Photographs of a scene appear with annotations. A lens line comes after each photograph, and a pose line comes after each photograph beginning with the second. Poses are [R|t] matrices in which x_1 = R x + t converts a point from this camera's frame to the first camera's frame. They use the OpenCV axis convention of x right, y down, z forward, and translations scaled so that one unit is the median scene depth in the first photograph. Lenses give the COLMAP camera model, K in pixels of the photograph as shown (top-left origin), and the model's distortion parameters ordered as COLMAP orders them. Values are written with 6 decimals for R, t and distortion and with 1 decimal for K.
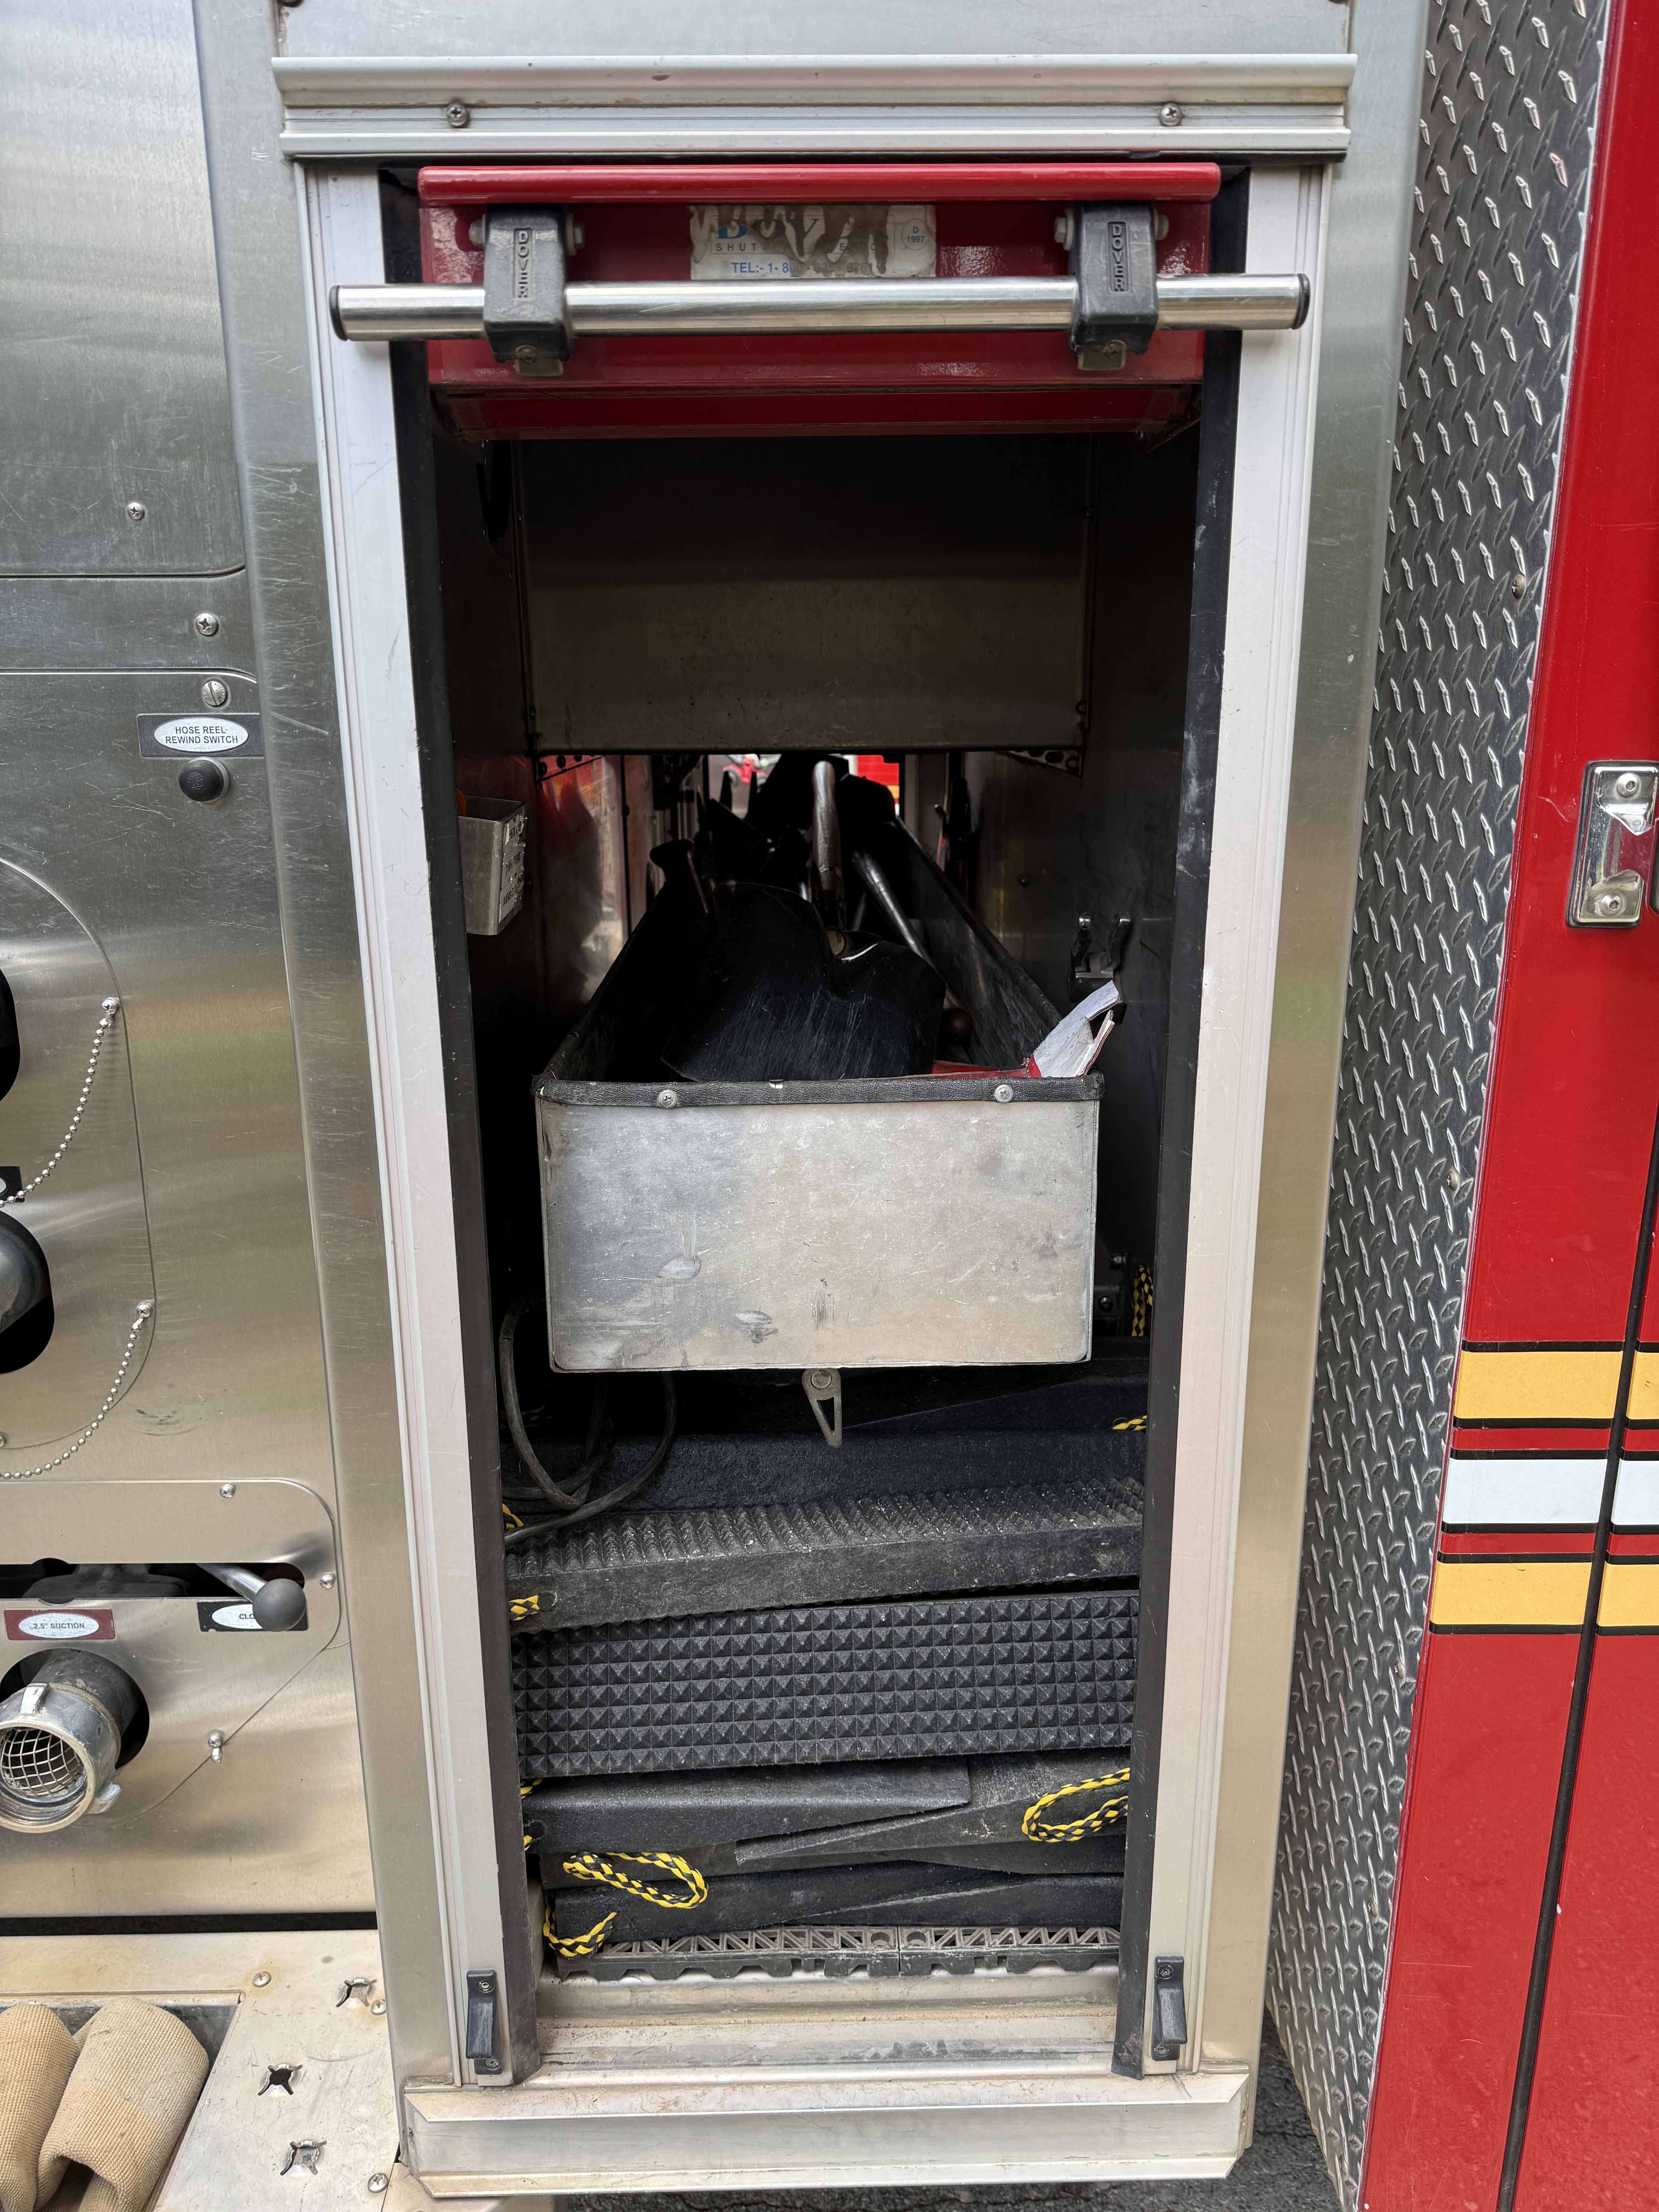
lens RADIAL K [[1559.1, 0, 829.5], [0, 1559.1, 1106.0], [0, 0, 1]] dist [0.022574, -0.039478]
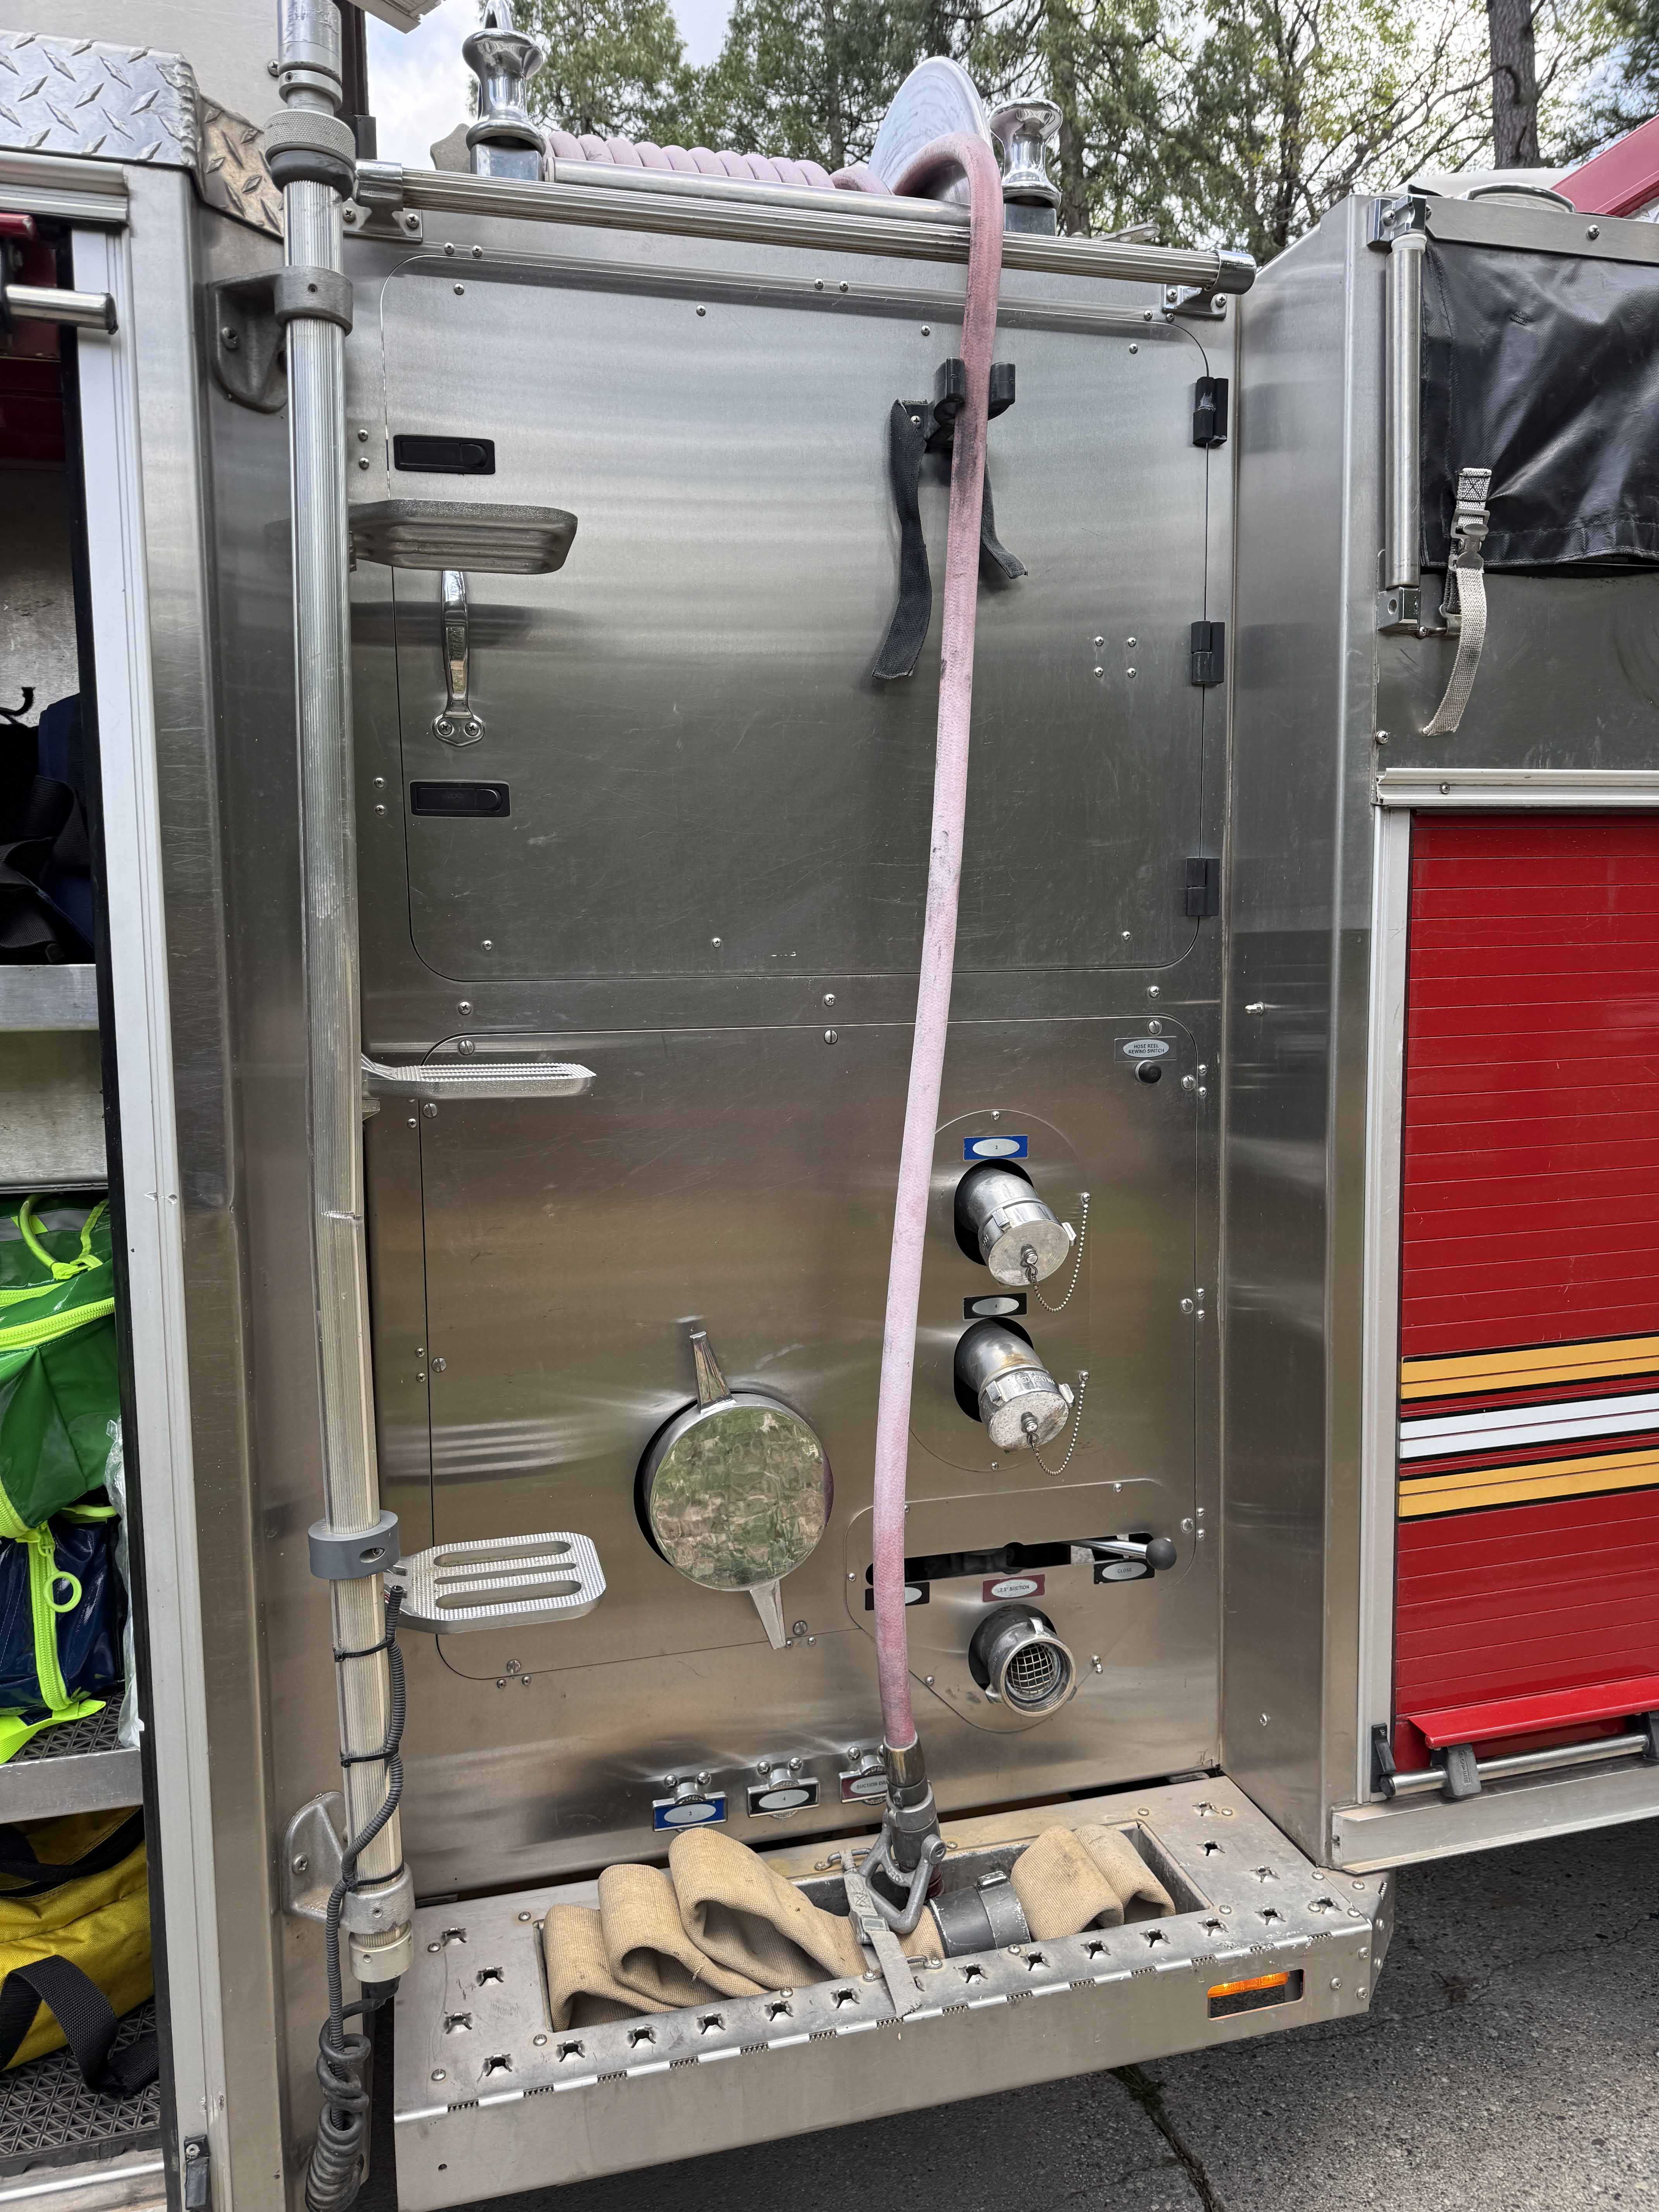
lens RADIAL K [[1559.1, 0, 829.5], [0, 1559.1, 1106.0], [0, 0, 1]] dist [0.022574, -0.039478]
pose [[0.971776, -0.030323, 0.233950, -1.051285], [0.071227, 0.983136, -0.168434, 0.101954], [-0.224897, 0.180343, 0.957548, -0.597030]]
